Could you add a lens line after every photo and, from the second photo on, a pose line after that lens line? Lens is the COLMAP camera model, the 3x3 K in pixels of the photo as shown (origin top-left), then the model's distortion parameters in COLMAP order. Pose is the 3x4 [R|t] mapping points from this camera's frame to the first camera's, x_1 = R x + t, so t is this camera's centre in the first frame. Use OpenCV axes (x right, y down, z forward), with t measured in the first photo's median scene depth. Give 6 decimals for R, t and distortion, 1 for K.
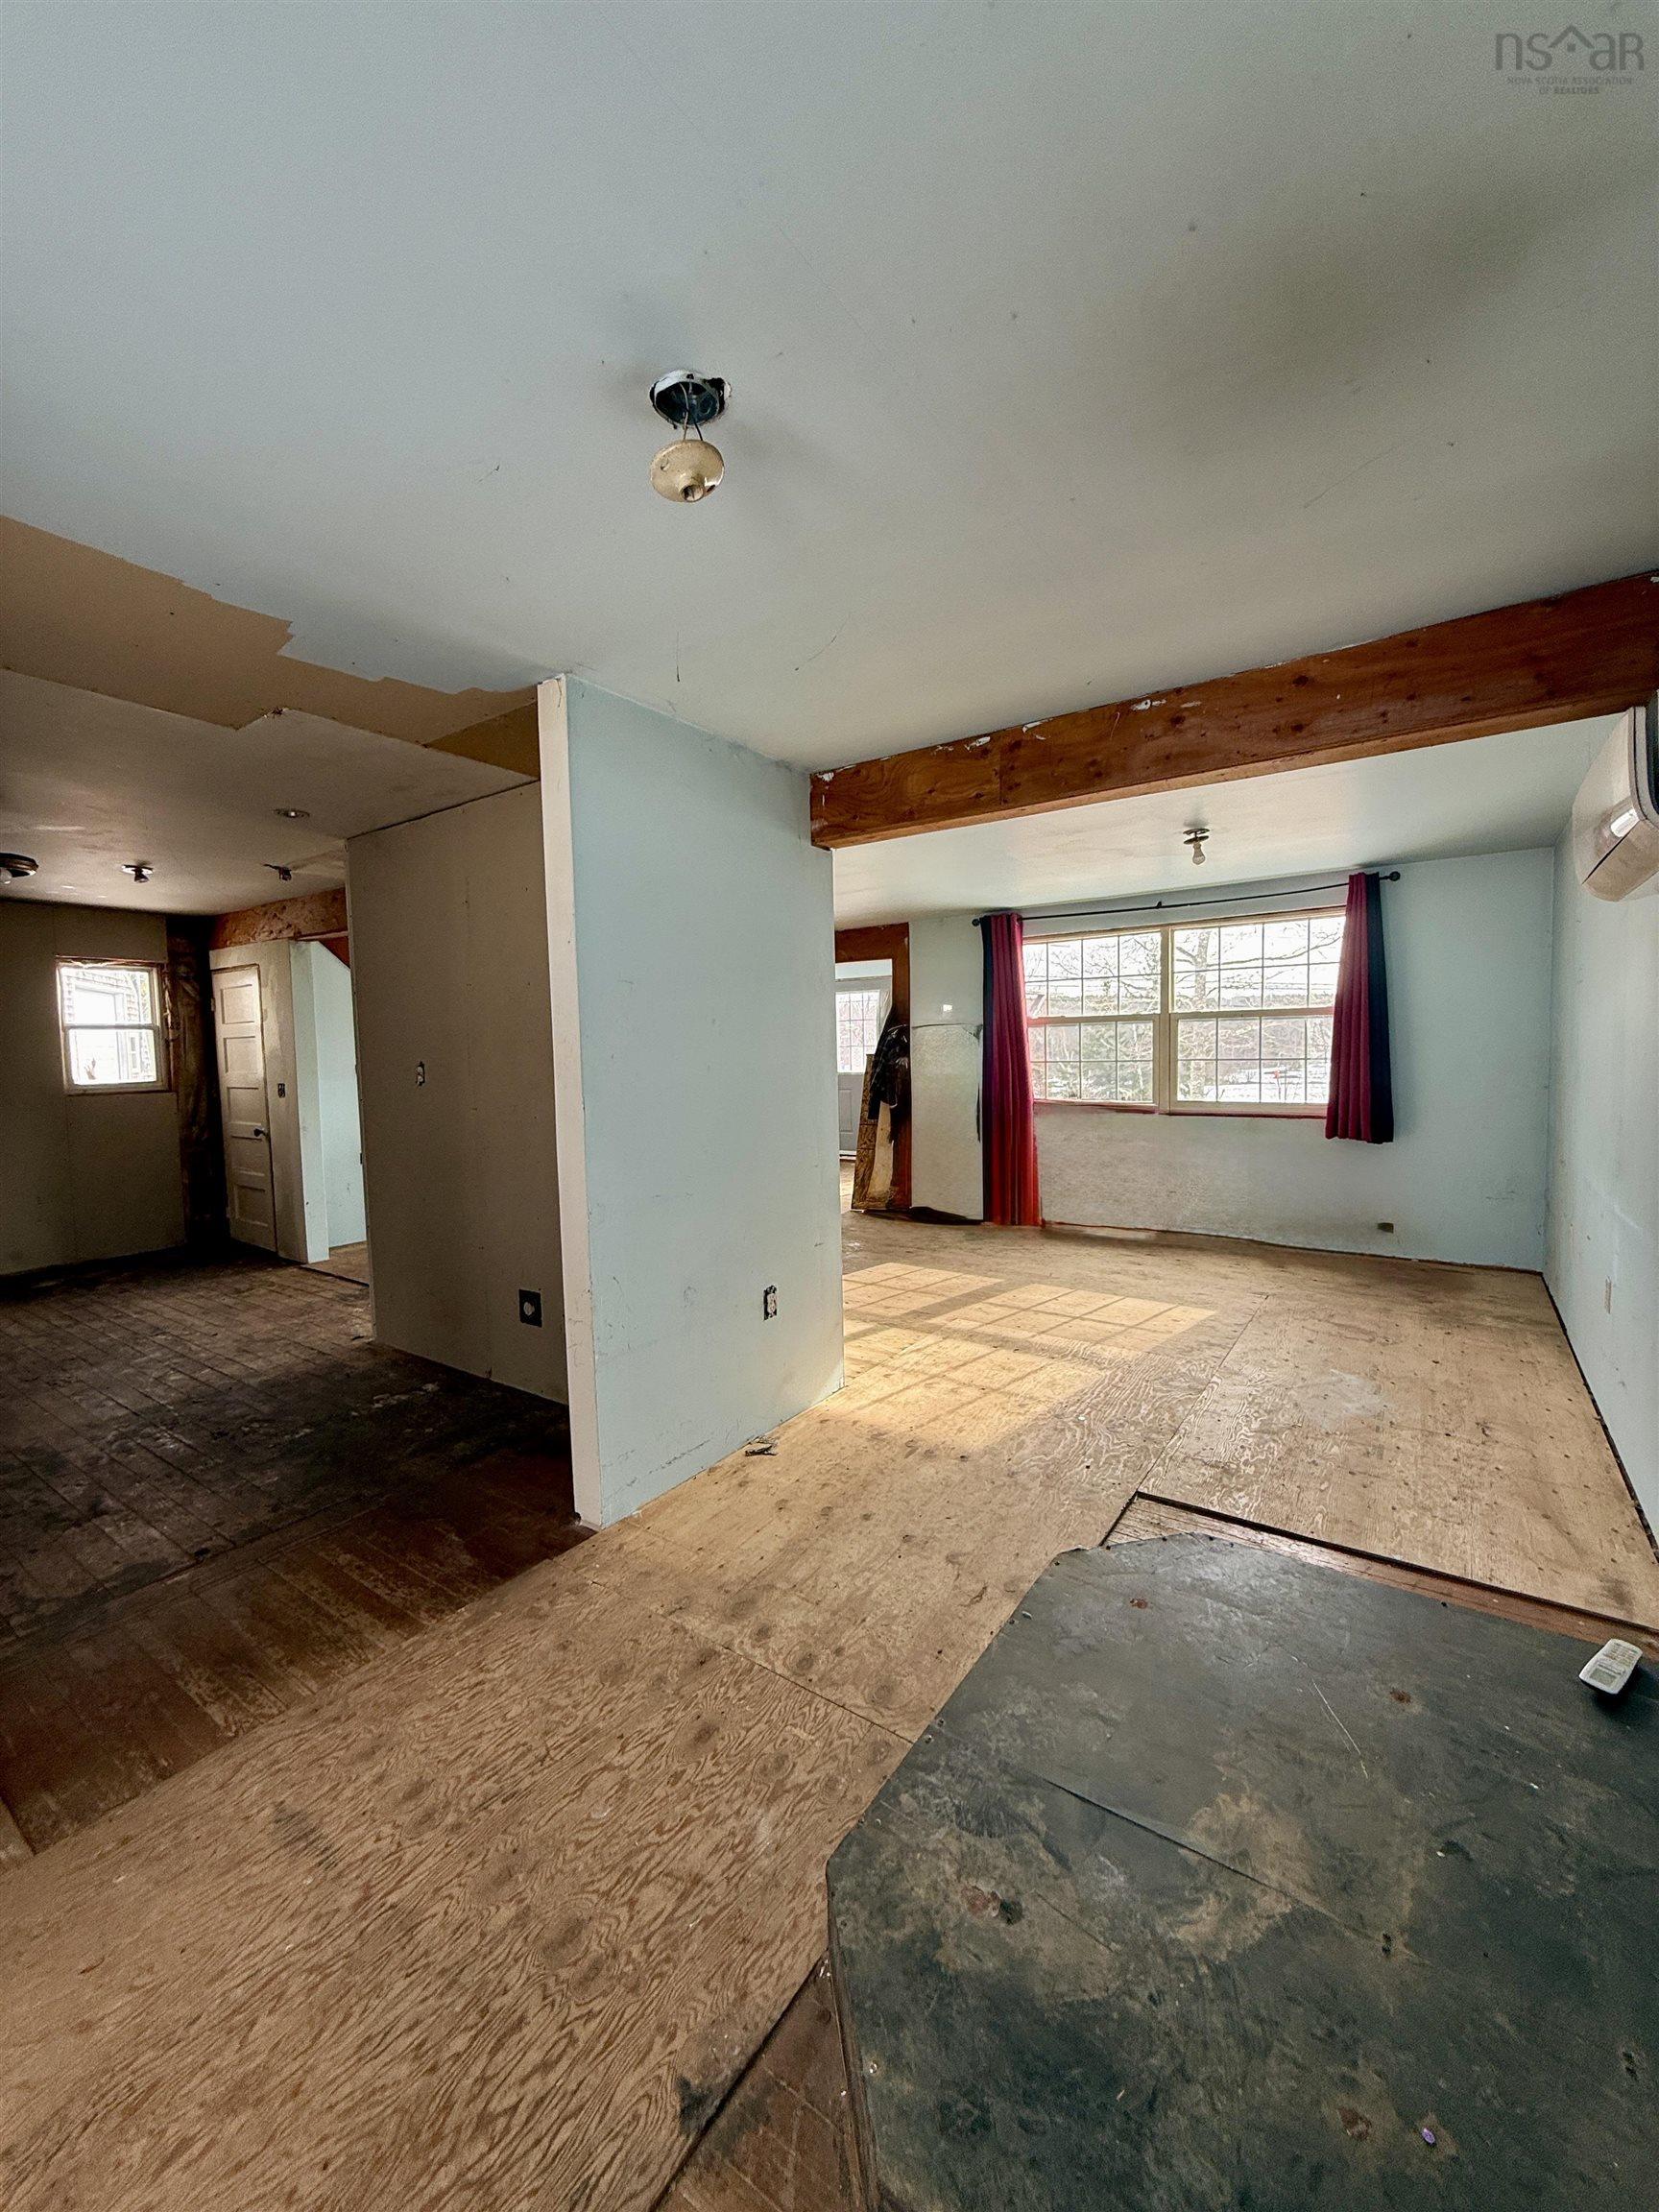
lens RADIAL K [[874.8, 0, 829.5], [0, 874.8, 1106.0], [0, 0, 1]] dist [-0.000460, -0.000204]
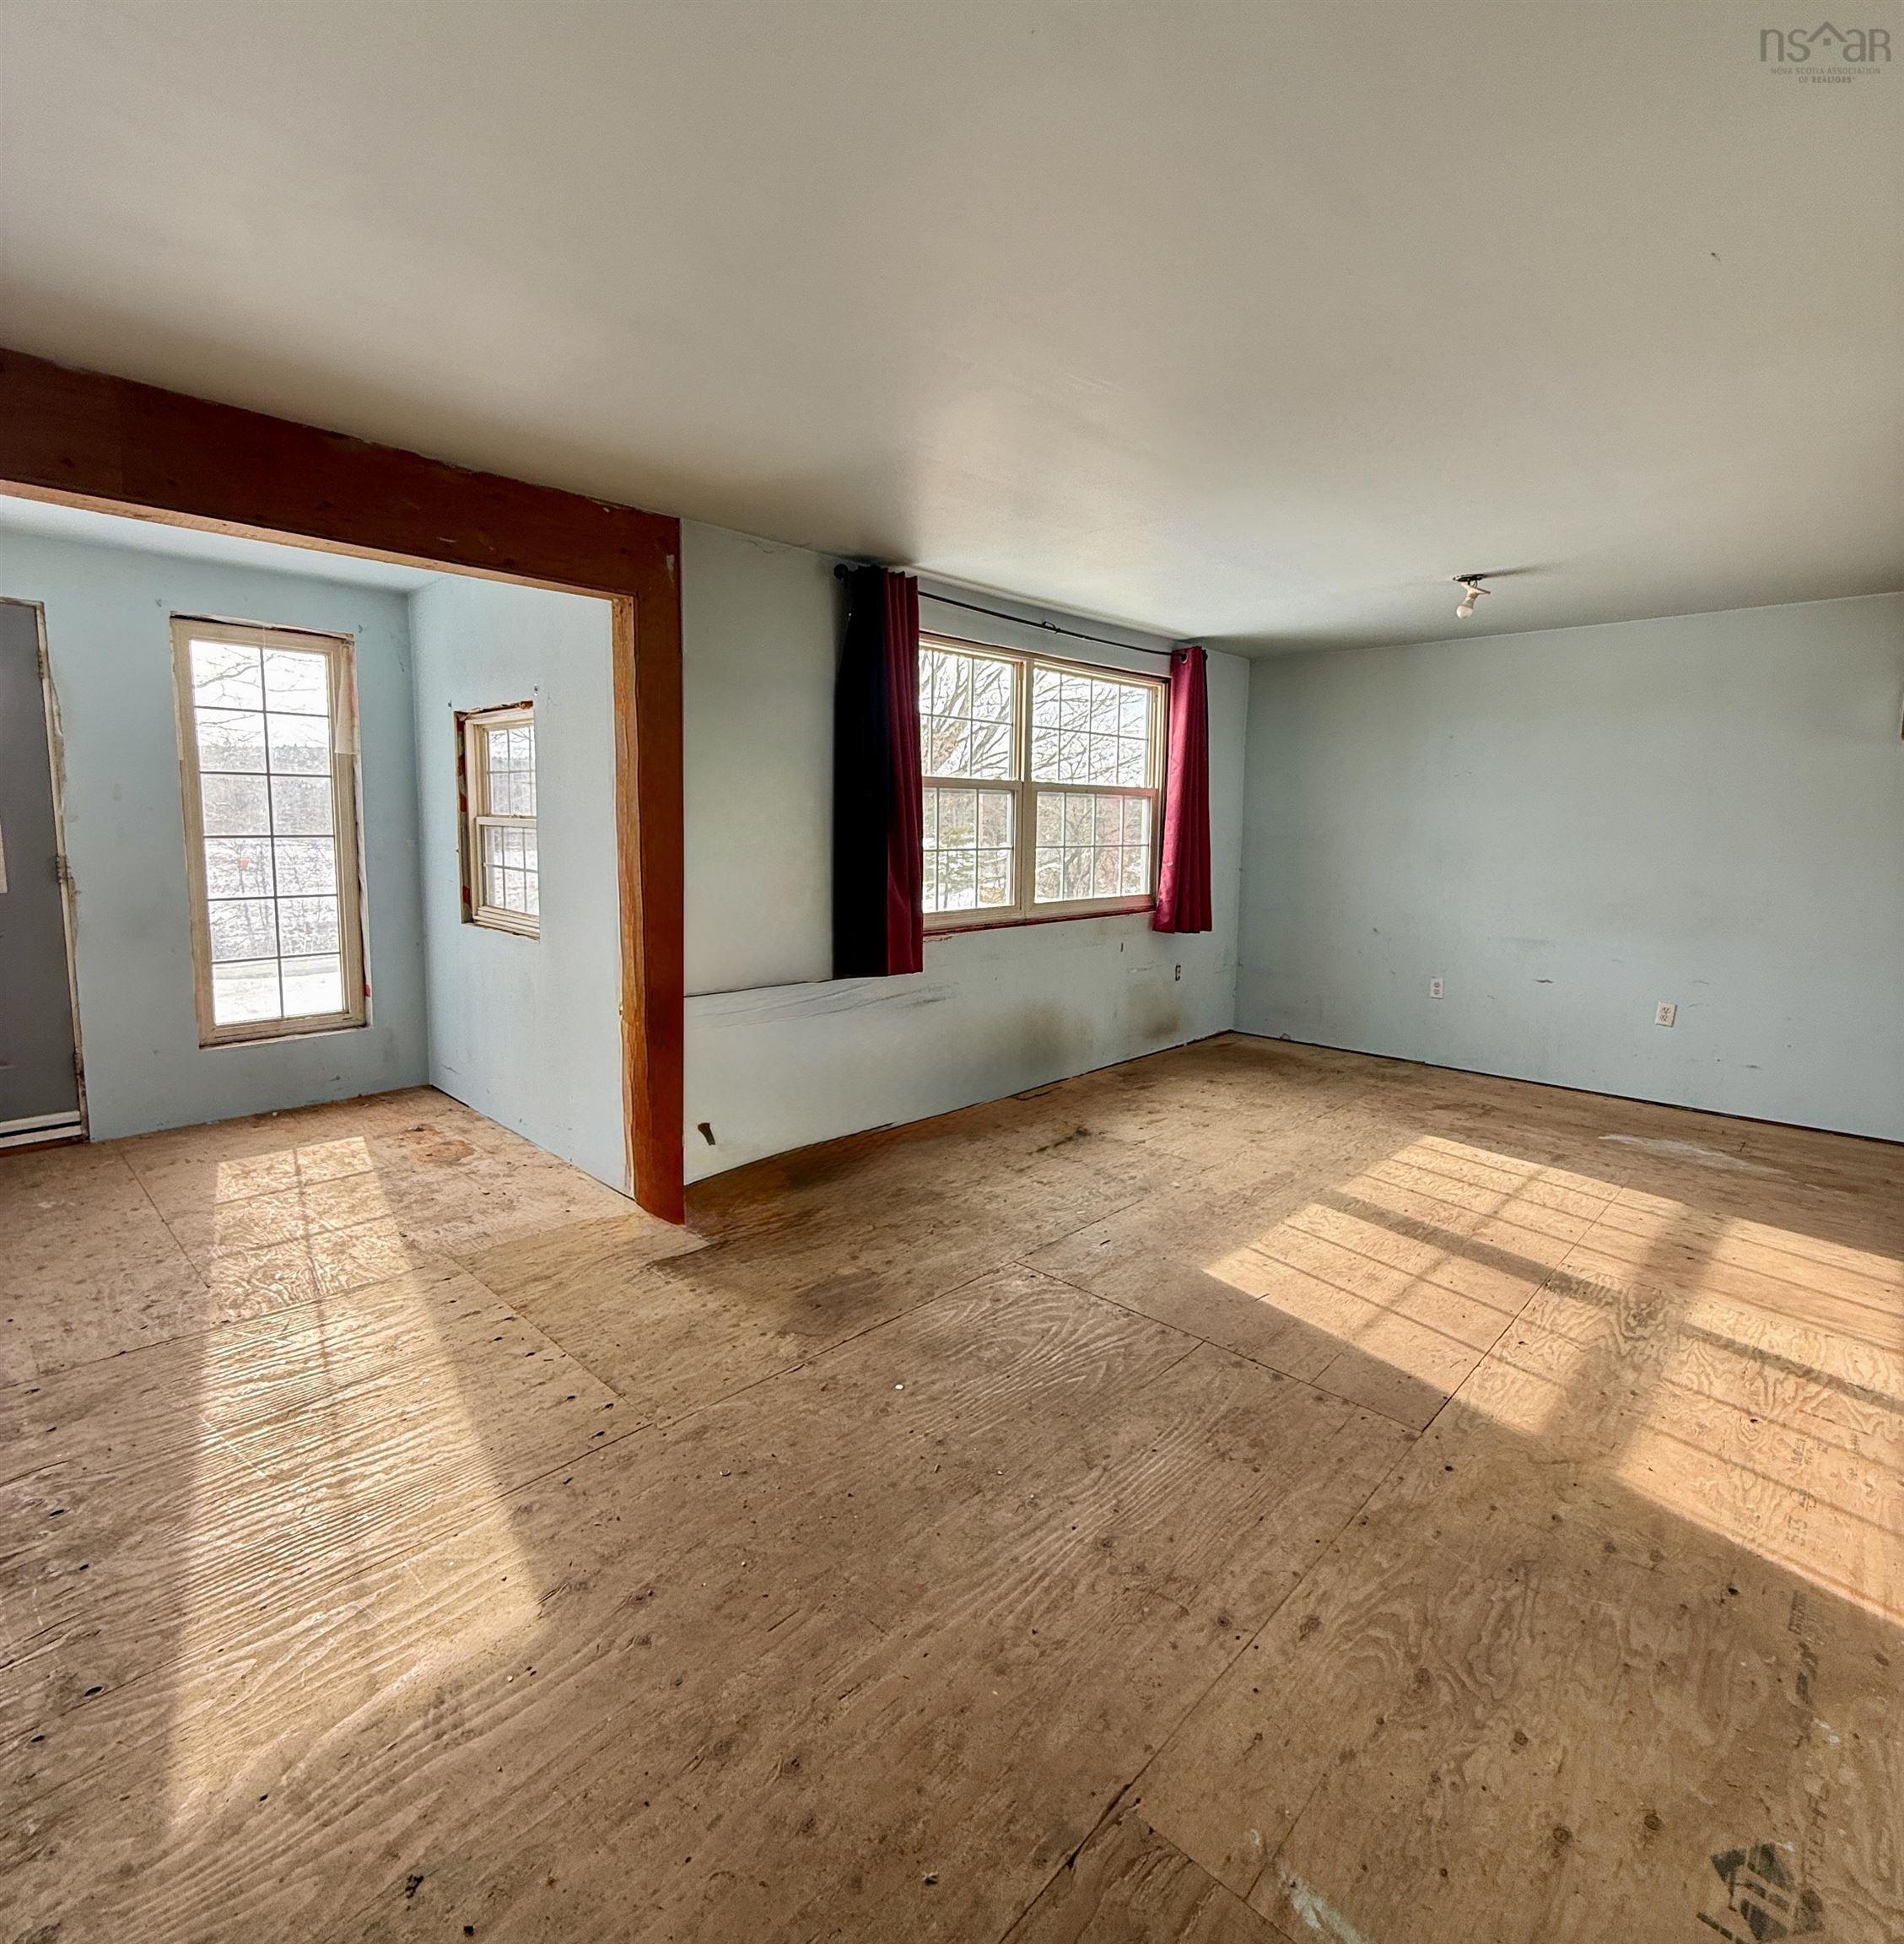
lens RADIAL K [[1010.1, 0, 954.7], [0, 1010.1, 925.6], [0, 0, 1]] dist [-0.004024, 0.001672]
pose [[0.150680, -0.083410, 0.985058, -0.912482], [0.052725, 0.995694, 0.076245, -0.116423], [-0.987176, 0.040449, 0.154429, 1.938105]]
